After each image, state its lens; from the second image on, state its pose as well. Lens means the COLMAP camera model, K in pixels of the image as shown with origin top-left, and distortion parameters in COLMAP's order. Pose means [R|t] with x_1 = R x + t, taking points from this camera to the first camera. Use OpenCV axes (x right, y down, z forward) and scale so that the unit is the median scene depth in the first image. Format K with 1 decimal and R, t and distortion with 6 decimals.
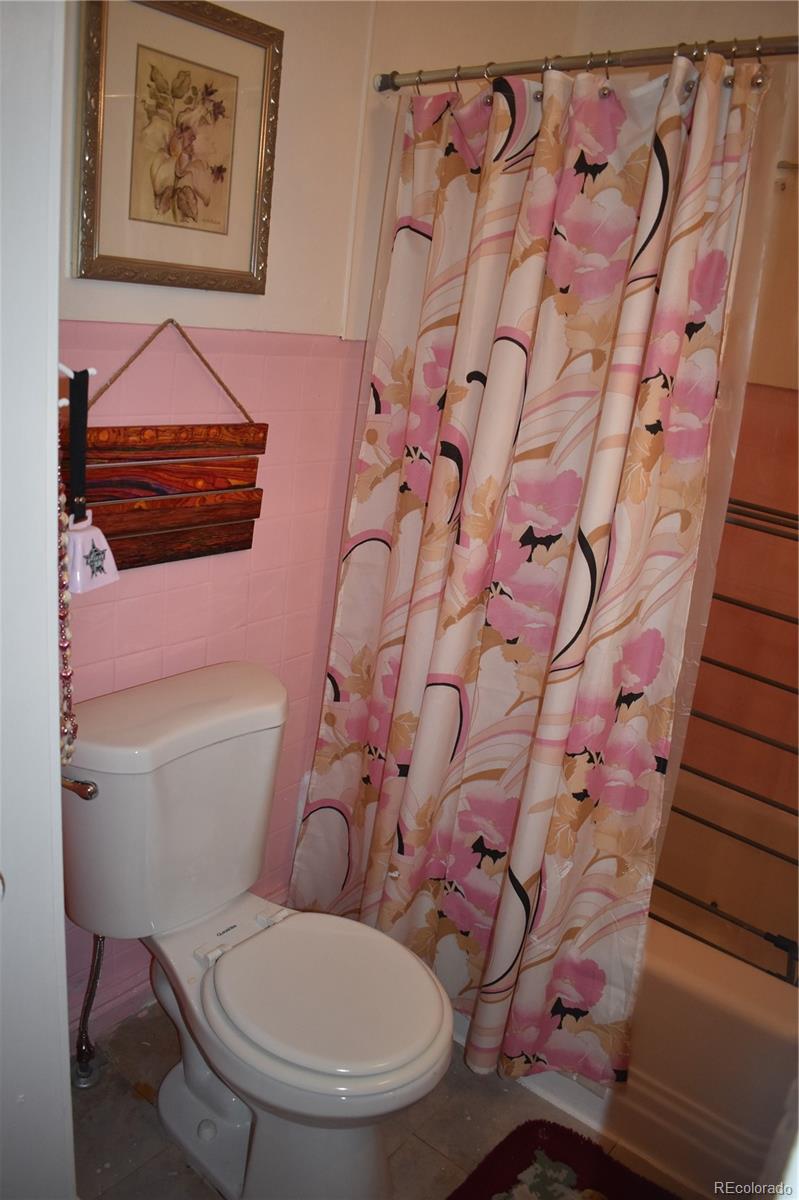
lens RADIAL K [[951.3, 0, 399.5], [0, 951.3, 600.6], [0, 0, 1]] dist [-0.095760, 0.018628]
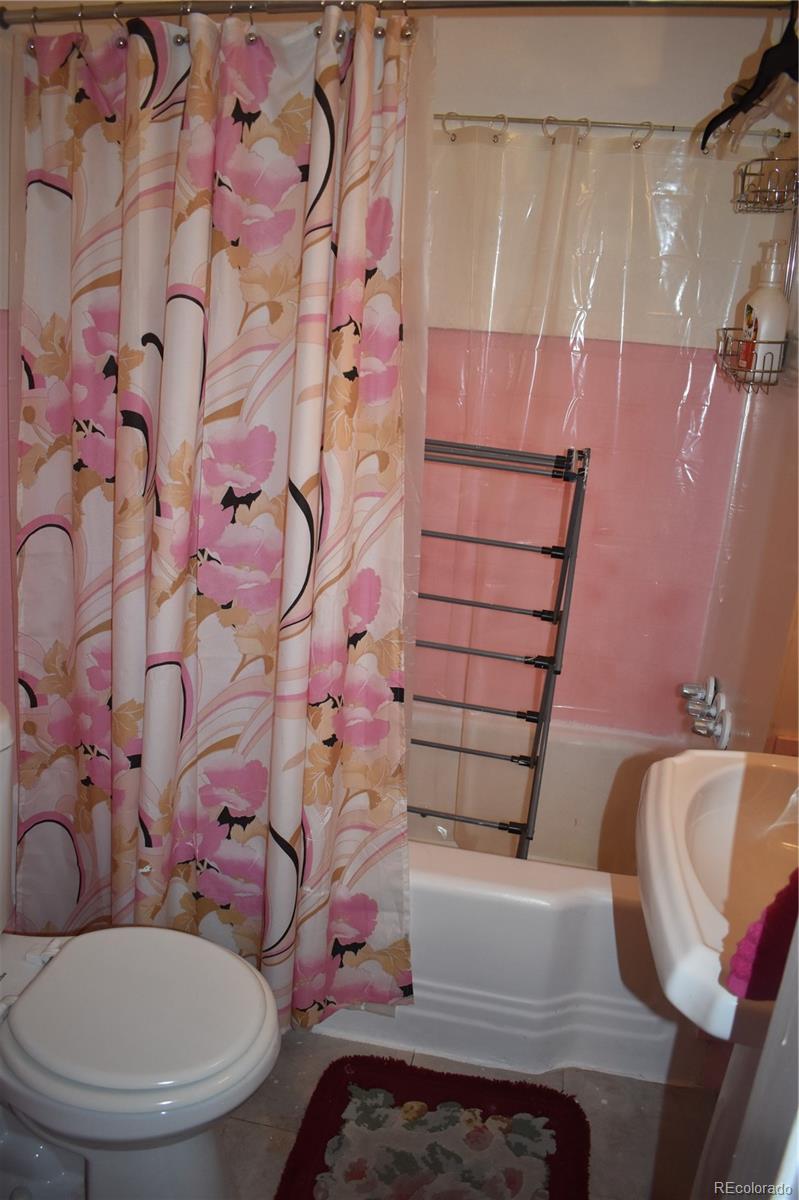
lens RADIAL K [[951.3, 0, 390.7], [0, 951.3, 600.2], [0, 0, 1]] dist [-0.095760, 0.018628]
pose [[0.887601, -0.182987, 0.422706, -0.149639], [0.162556, 0.983097, 0.084241, -0.018750], [-0.430976, -0.006059, 0.902343, 0.043470]]
